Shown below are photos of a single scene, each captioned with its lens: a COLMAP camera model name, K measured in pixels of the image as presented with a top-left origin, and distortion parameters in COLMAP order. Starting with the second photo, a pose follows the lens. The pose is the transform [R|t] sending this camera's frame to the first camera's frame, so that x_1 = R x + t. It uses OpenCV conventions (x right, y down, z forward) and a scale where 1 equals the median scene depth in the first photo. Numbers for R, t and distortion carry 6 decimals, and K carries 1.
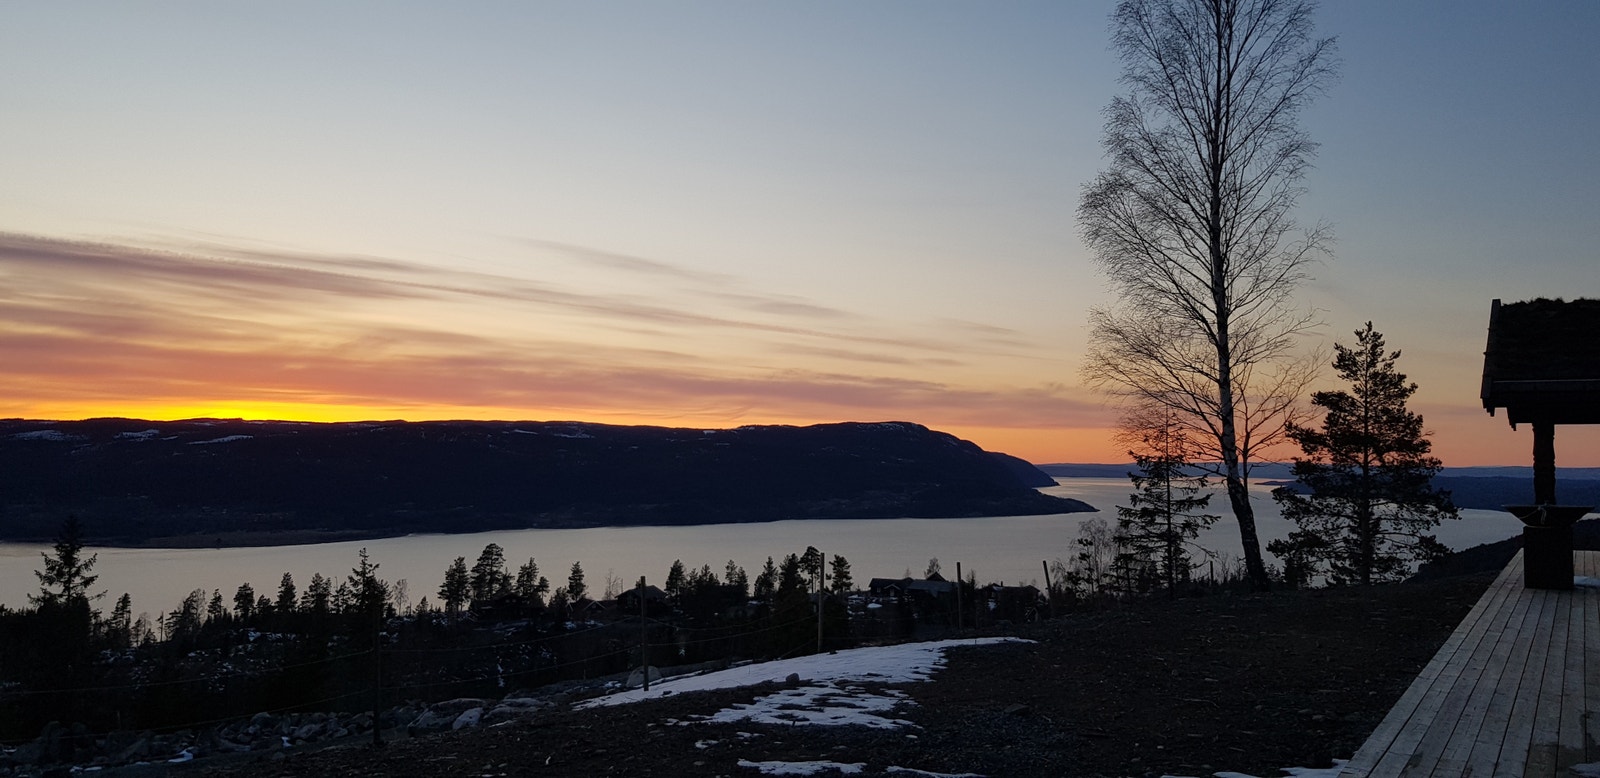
lens RADIAL K [[1241.8, 0, 776.3], [0, 1241.8, 381.5], [0, 0, 1]] dist [0.064964, -0.117953]
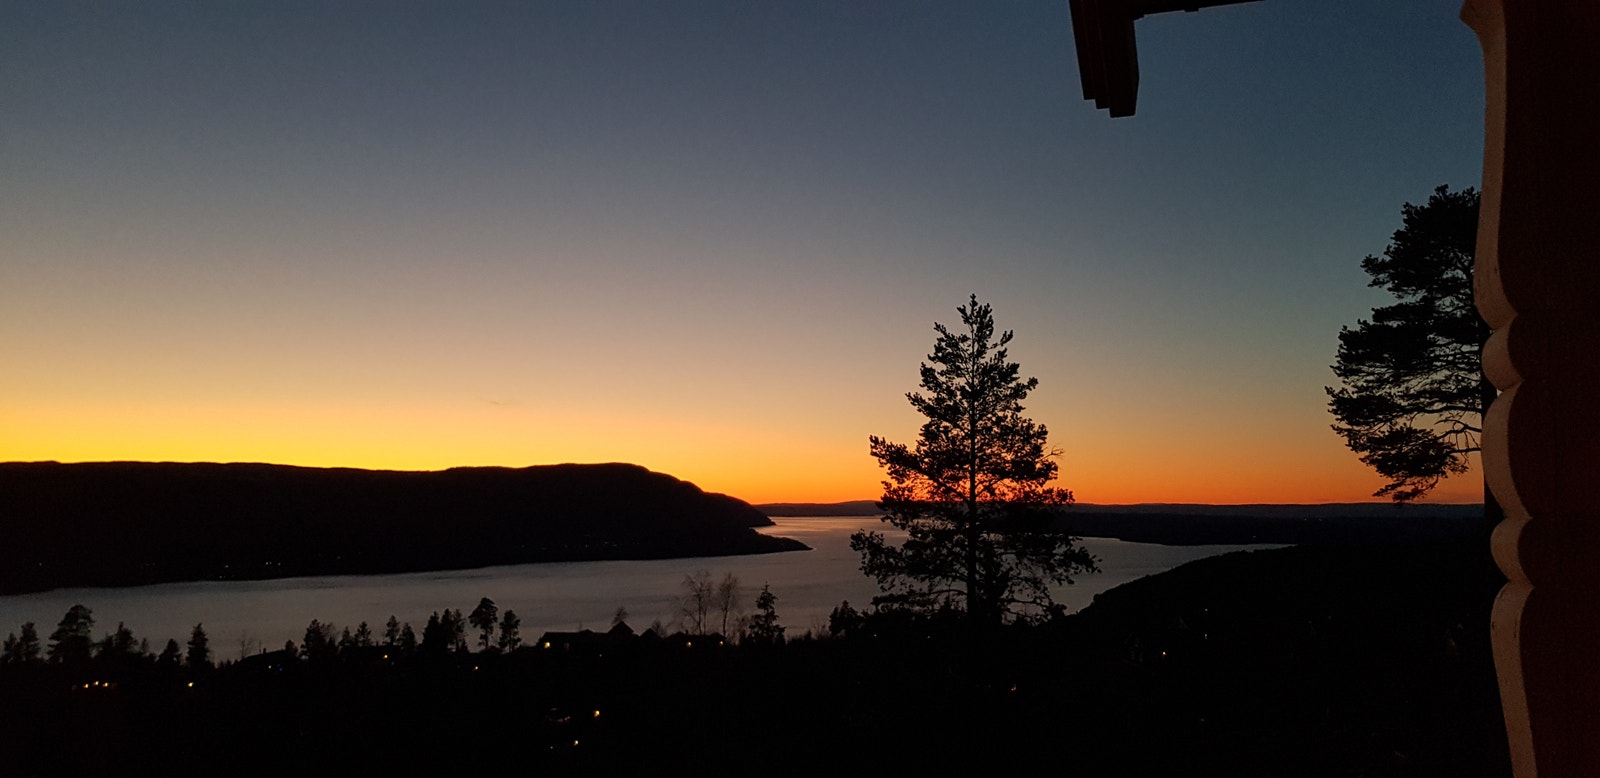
lens RADIAL K [[1241.8, 0, 811.5], [0, 1241.8, 373.5], [0, 0, 1]] dist [0.064964, -0.117953]
pose [[0.968781, 0.019252, 0.247170, 0.210074], [-0.009480, 0.999128, -0.040665, 0.025936], [-0.247737, 0.037053, 0.968118, 0.350192]]
